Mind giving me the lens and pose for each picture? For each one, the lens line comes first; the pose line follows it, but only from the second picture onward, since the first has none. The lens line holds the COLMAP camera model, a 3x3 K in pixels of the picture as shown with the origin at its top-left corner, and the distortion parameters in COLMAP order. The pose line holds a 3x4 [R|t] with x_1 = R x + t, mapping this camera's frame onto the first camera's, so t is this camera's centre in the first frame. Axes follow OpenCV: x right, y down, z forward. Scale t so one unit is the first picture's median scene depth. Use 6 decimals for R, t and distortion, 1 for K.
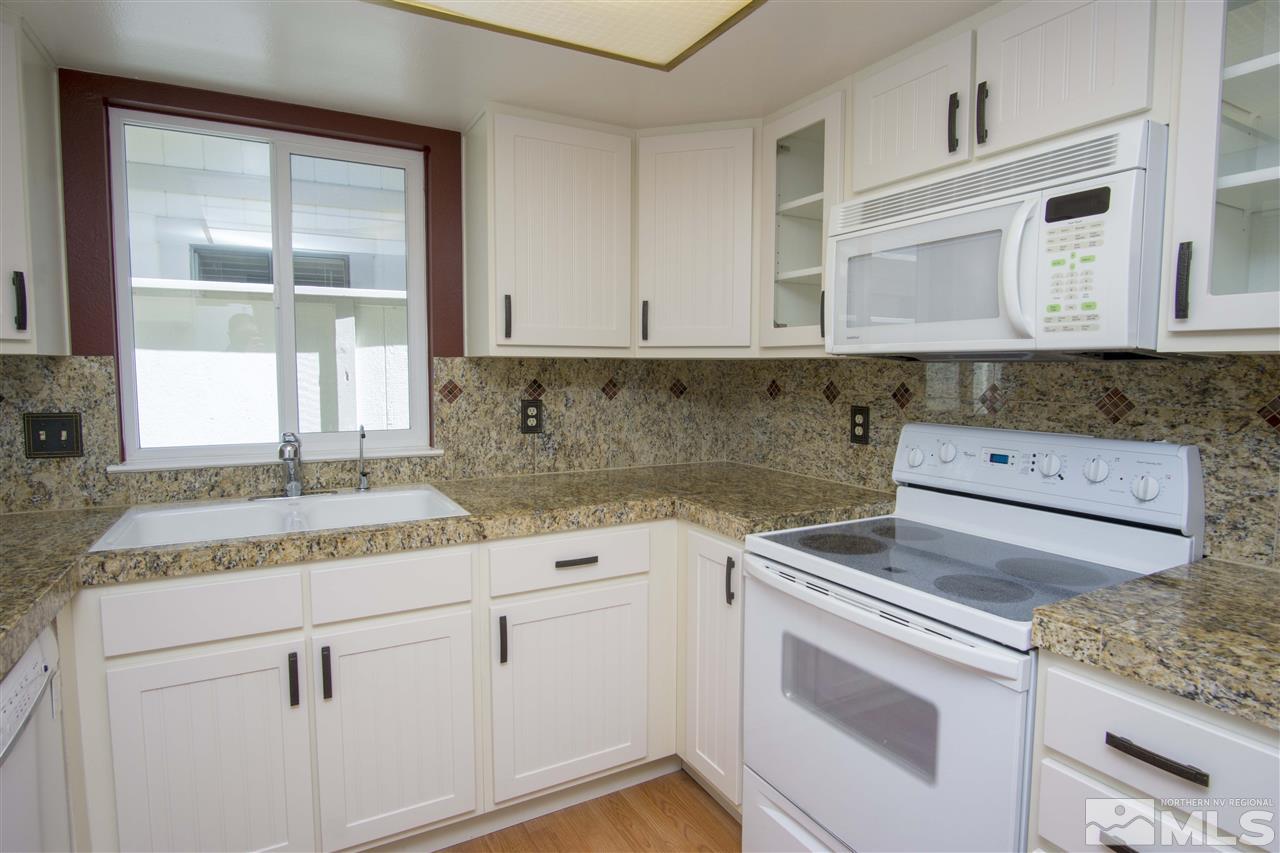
lens RADIAL K [[680.2, 0, 642.5], [0, 680.2, 429.8], [0, 0, 1]] dist [-0.026307, 0.005151]
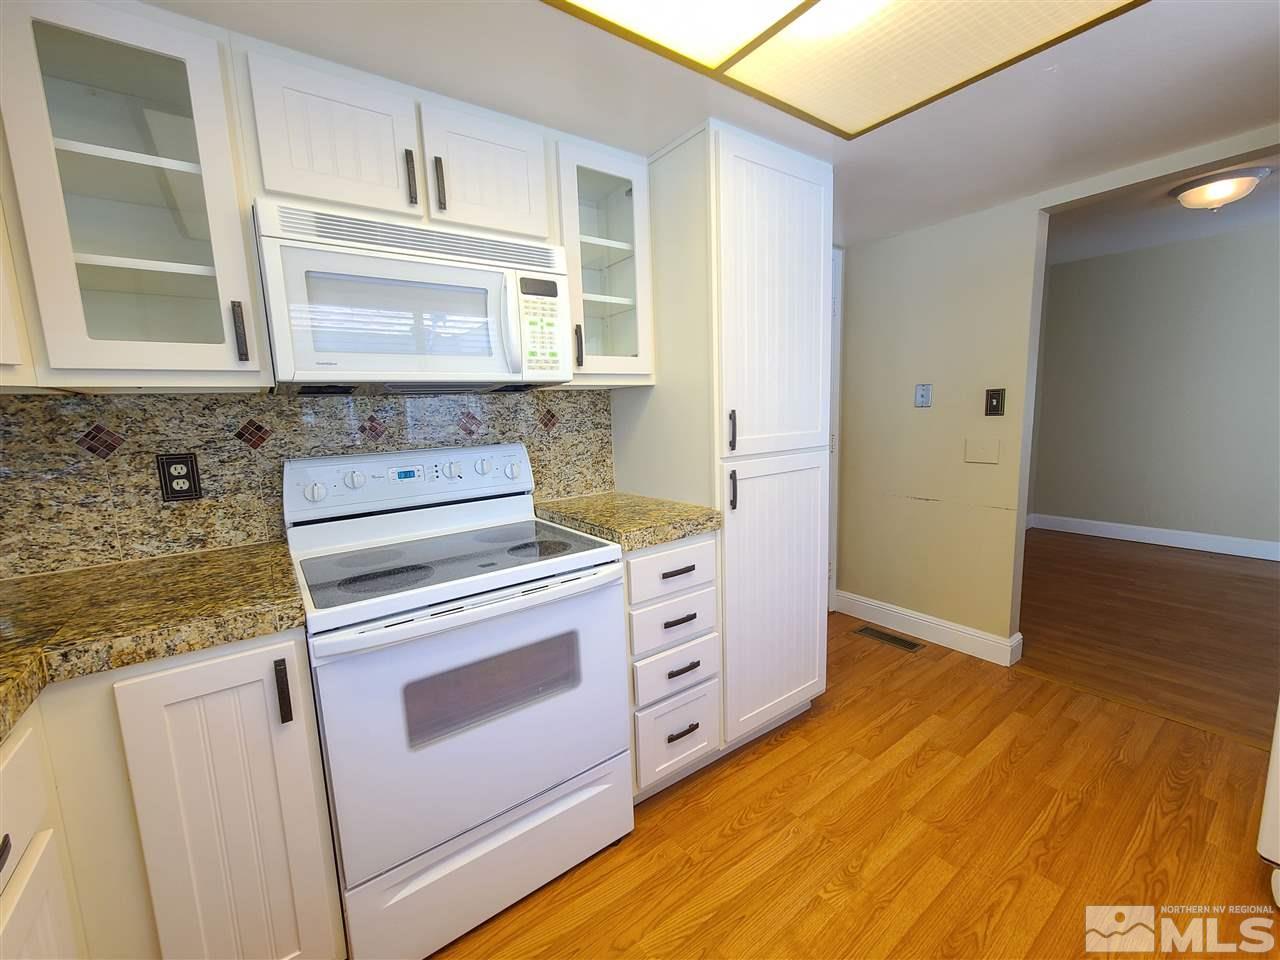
lens RADIAL K [[521.6, 0, 633.7], [0, 521.6, 485.1], [0, 0, 1]] dist [-0.000383, -0.000505]
pose [[-0.112836, -0.140082, 0.983689, -0.403403], [0.127745, 0.979751, 0.154175, -0.028271], [-0.985368, 0.143058, -0.092656, 0.614628]]
